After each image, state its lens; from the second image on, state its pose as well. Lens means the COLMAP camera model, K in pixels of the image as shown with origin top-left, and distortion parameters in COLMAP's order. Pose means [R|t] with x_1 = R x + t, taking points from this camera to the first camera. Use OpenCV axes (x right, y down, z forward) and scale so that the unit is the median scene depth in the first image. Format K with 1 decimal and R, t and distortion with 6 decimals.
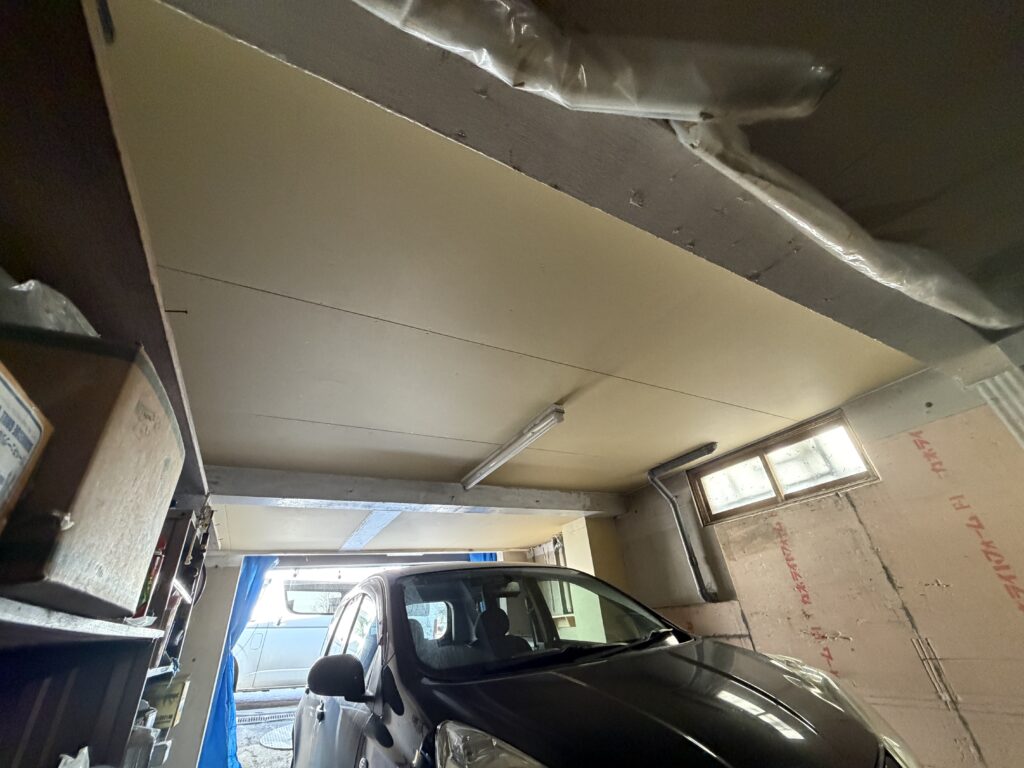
lens RADIAL K [[406.6, 0, 509.2], [0, 406.6, 385.5], [0, 0, 1]] dist [-0.000463, 0.000081]
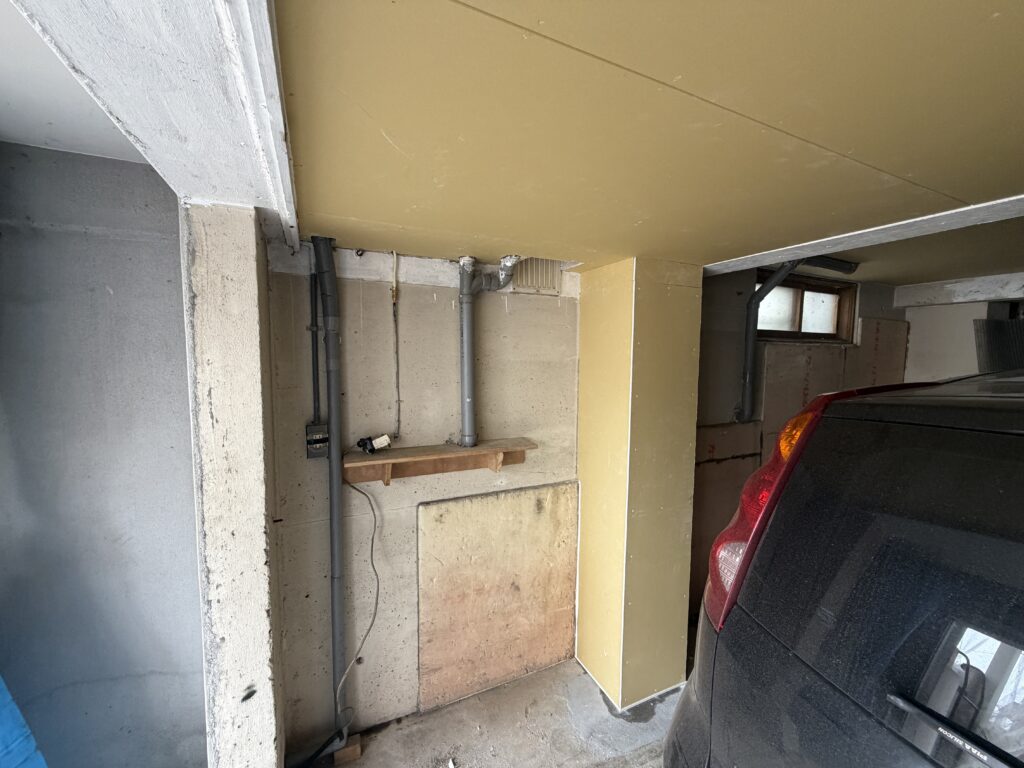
lens RADIAL K [[406.6, 0, 509.2], [0, 406.6, 385.5], [0, 0, 1]] dist [-0.000463, 0.000081]
pose [[0.070024, 0.018343, 0.997377, -0.421889], [-0.514017, 0.857539, 0.020317, 0.749539], [-0.854917, -0.514091, 0.069477, 1.501527]]
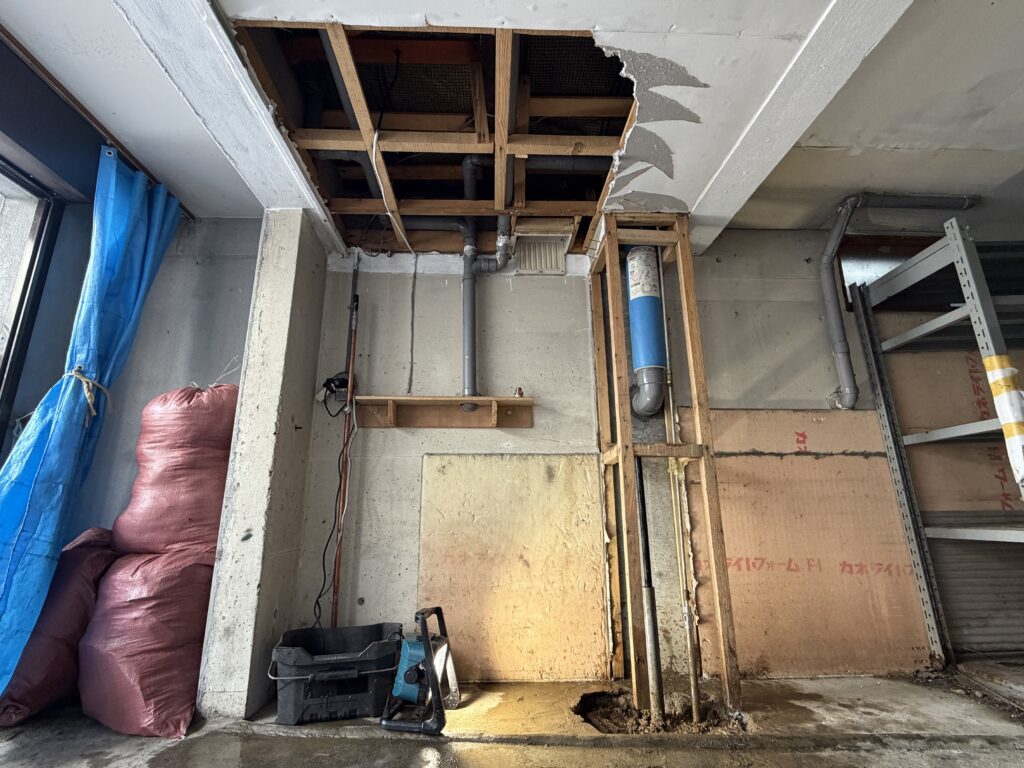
lens RADIAL K [[485.9, 0, 511.6], [0, 485.9, 386.2], [0, 0, 1]] dist [0.000766, 0.000409]
pose [[0.458154, 0.312638, 0.832077, -0.447685], [-0.478565, 0.875607, -0.065488, 0.866180], [-0.749046, -0.368199, 0.550780, 1.083007]]
